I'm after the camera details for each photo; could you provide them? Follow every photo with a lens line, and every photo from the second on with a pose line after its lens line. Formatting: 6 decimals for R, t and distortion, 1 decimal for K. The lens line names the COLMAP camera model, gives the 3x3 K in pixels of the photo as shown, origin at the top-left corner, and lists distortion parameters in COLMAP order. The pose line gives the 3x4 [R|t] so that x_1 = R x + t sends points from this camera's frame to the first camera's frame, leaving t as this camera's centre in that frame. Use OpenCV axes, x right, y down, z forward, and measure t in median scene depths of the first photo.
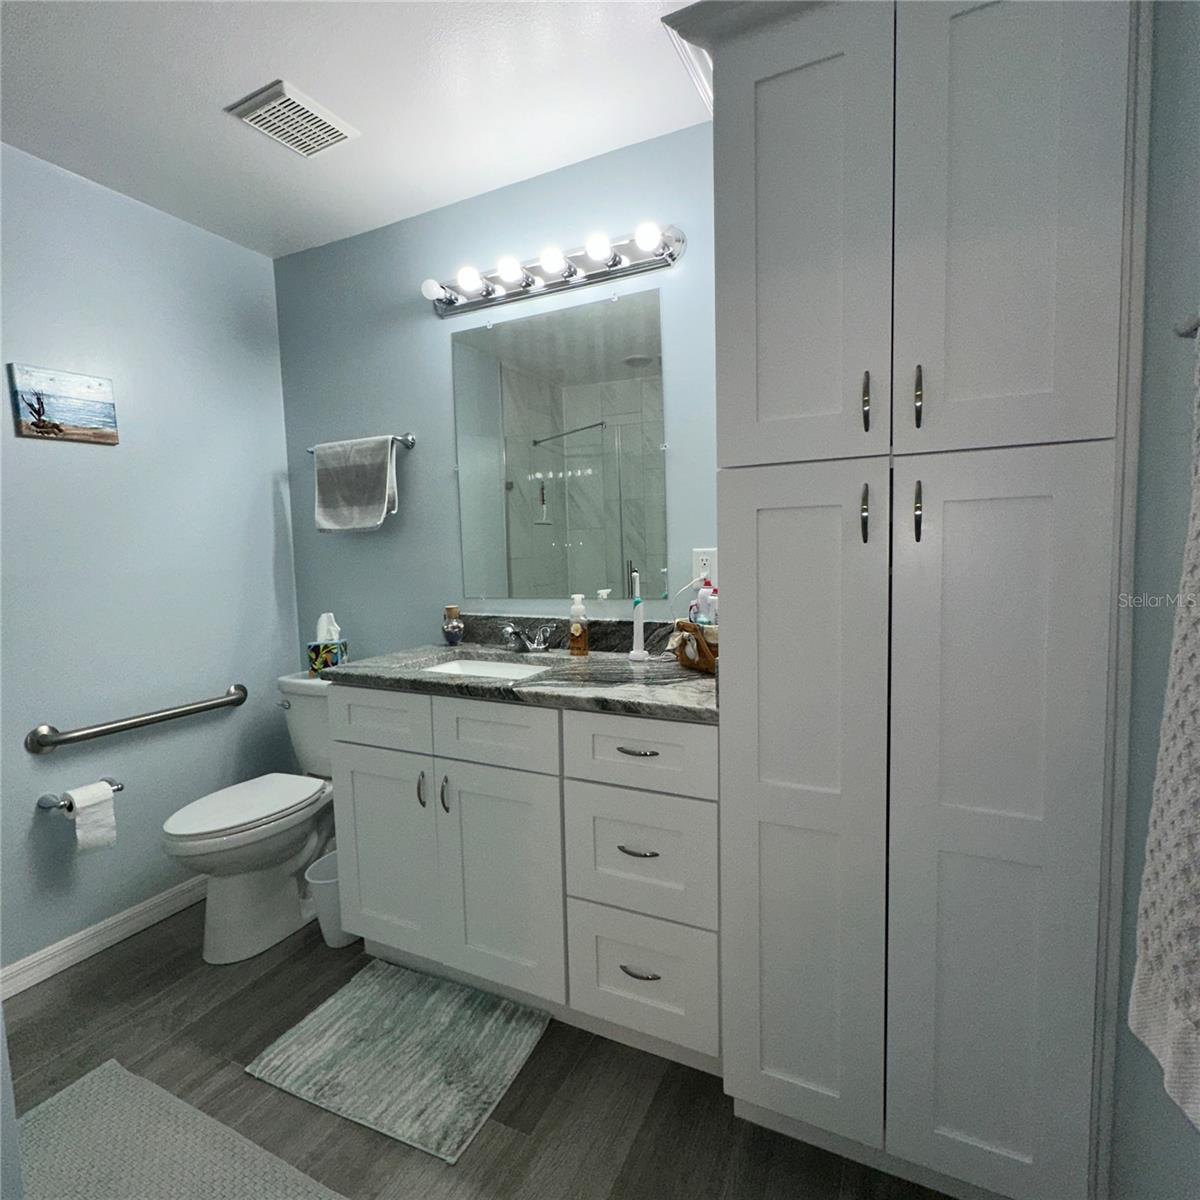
lens RADIAL K [[638.7, 0, 596.8], [0, 638.7, 598.9], [0, 0, 1]] dist [-0.004260, 0.000787]
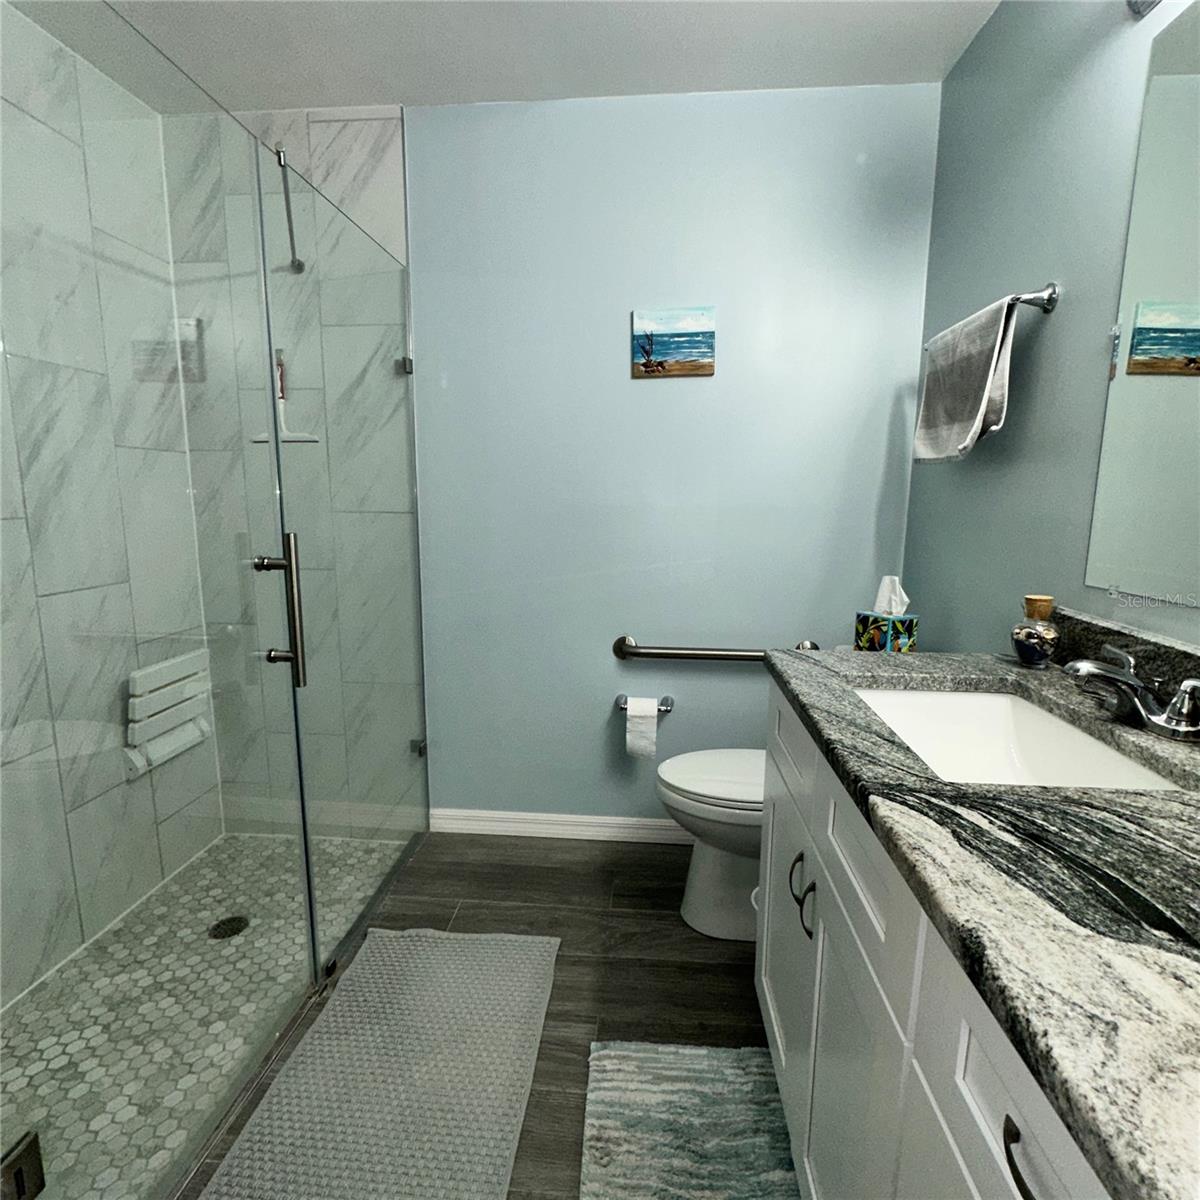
lens RADIAL K [[638.7, 0, 598.4], [0, 638.7, 599.1], [0, 0, 1]] dist [-0.004260, 0.000787]
pose [[0.364683, 0.179595, -0.913647, 0.150555], [-0.092908, 0.983344, 0.156211, -0.041122], [0.926485, 0.027918, 0.375295, 0.498610]]
